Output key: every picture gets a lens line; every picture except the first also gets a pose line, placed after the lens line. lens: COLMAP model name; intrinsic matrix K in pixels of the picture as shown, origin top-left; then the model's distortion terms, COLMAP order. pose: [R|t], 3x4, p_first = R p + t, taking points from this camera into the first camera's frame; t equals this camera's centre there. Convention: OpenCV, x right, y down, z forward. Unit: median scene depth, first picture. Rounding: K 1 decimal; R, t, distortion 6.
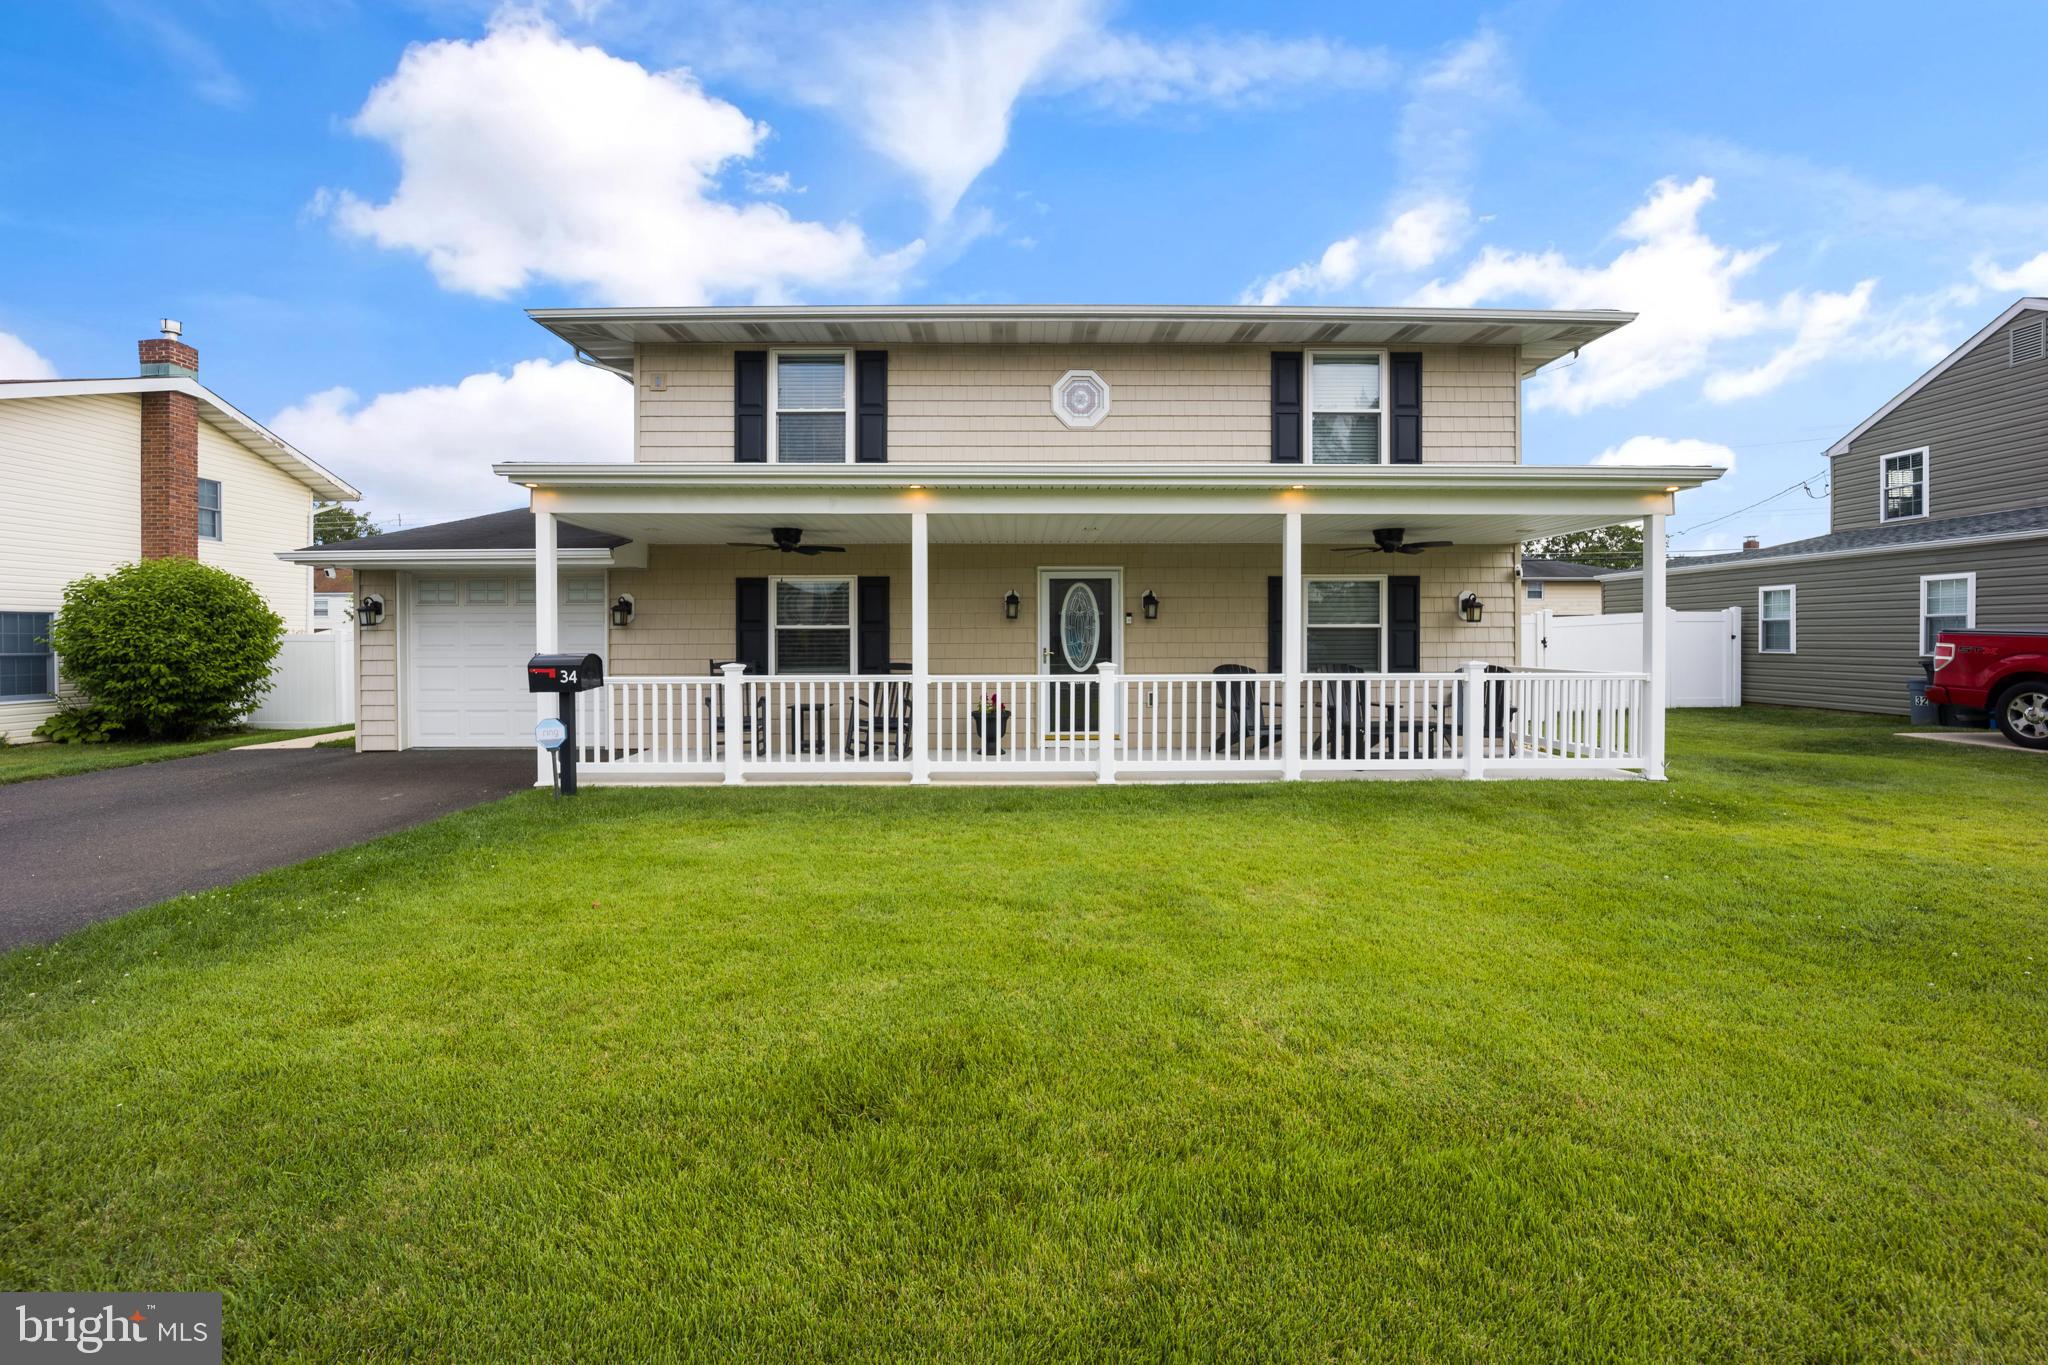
lens RADIAL K [[924.0, 0, 1025.1], [0, 924.0, 602.0], [0, 0, 1]] dist [-0.026711, 0.000159]
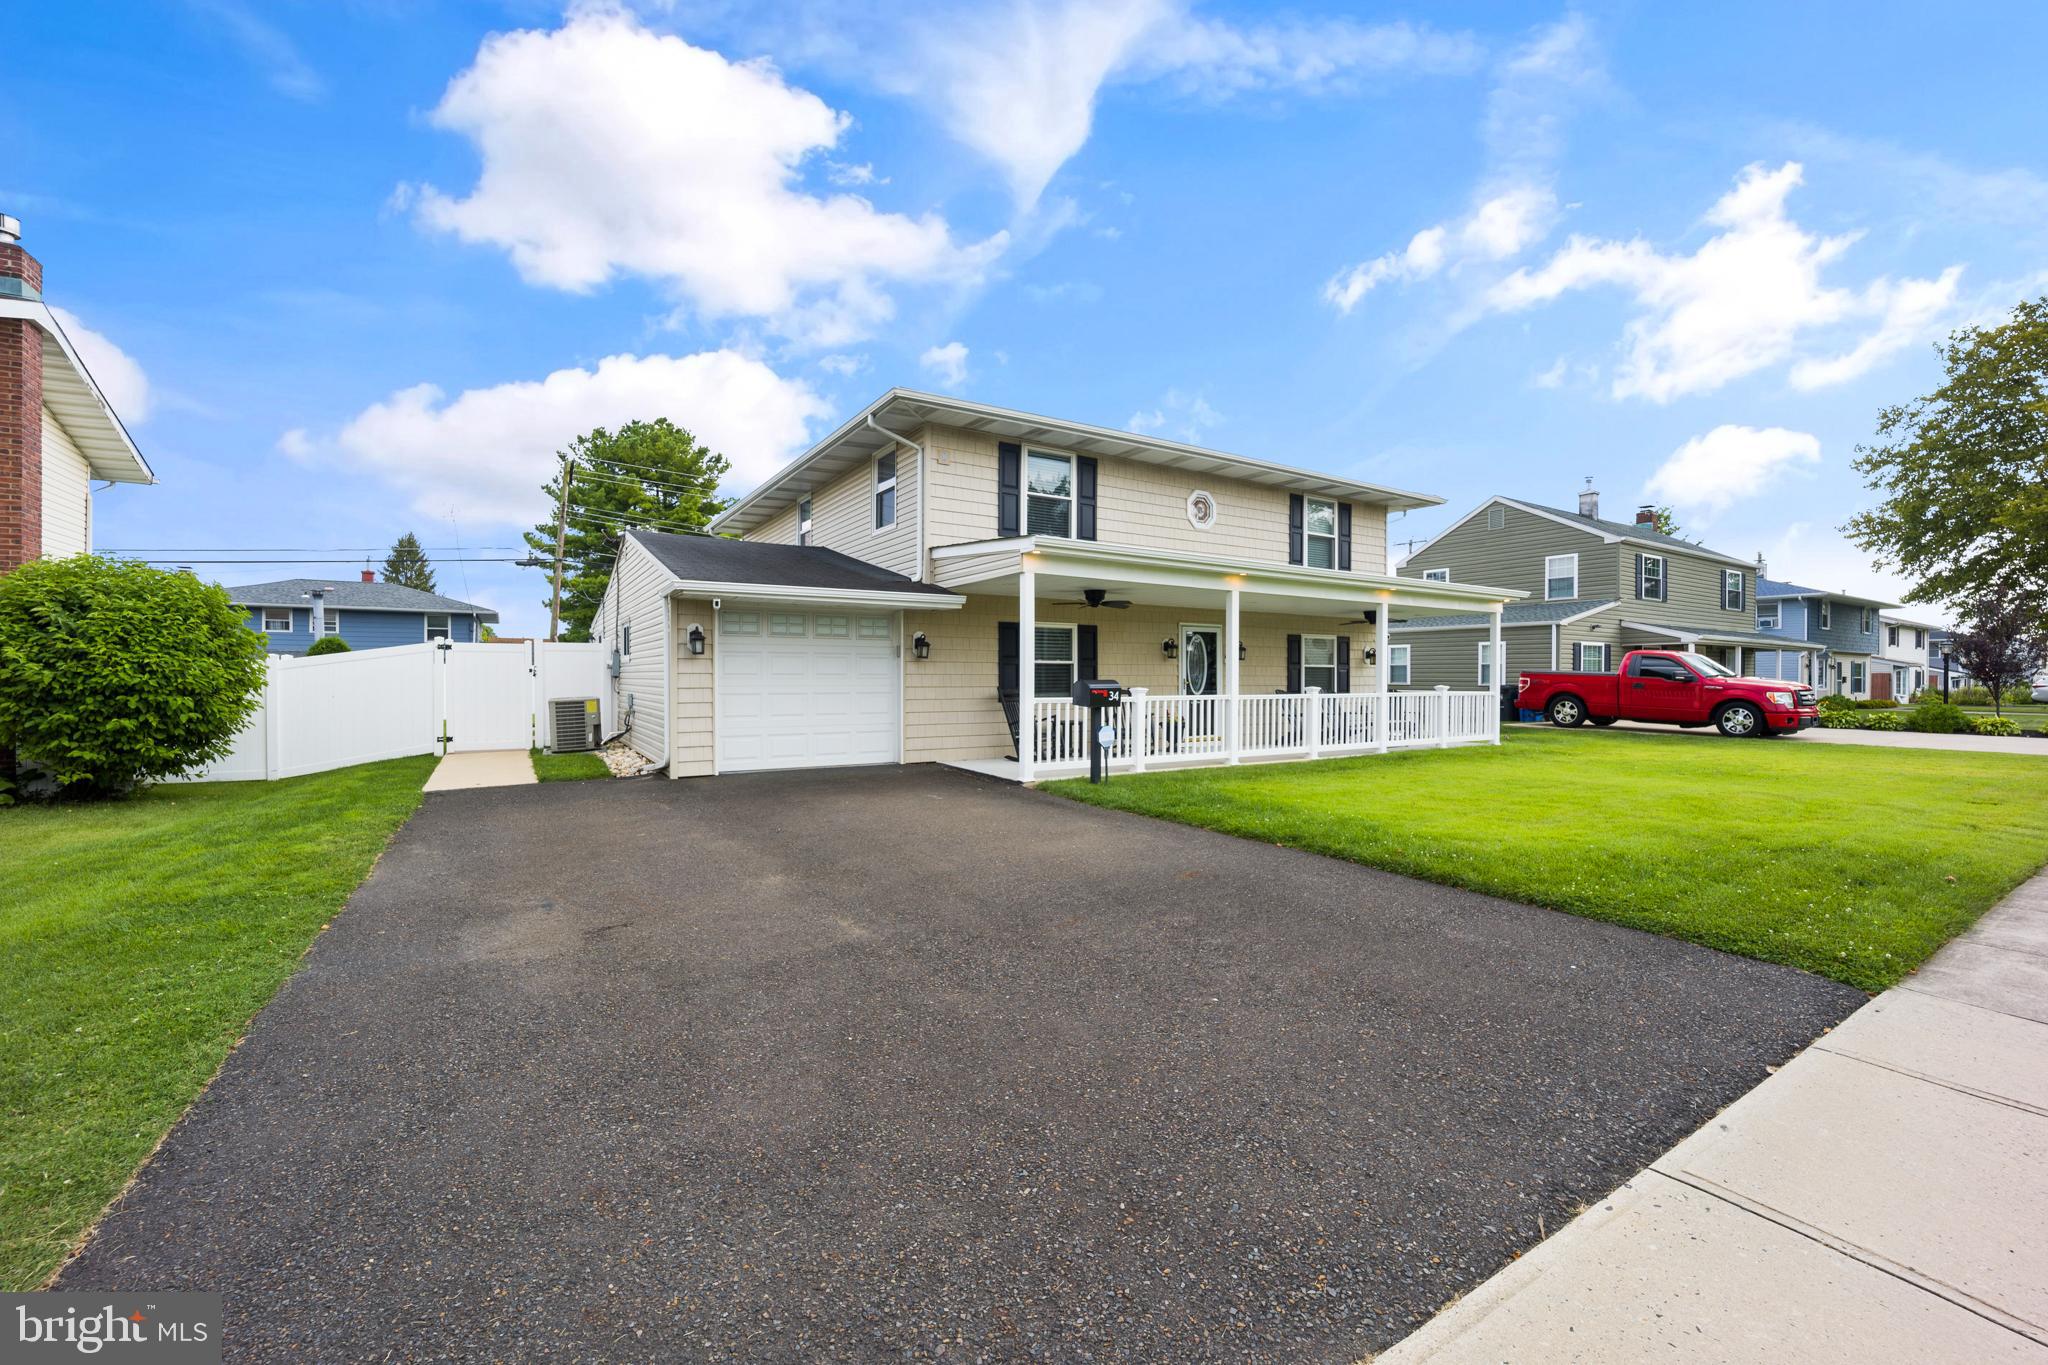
lens RADIAL K [[852.1, 0, 1030.7], [0, 852.1, 652.7], [0, 0, 1]] dist [-0.002949, -0.000243]
pose [[0.844409, 0.019685, 0.535337, -0.901421], [-0.029820, 0.999502, 0.010283, 0.002686], [-0.534868, -0.024646, 0.844576, -0.014775]]
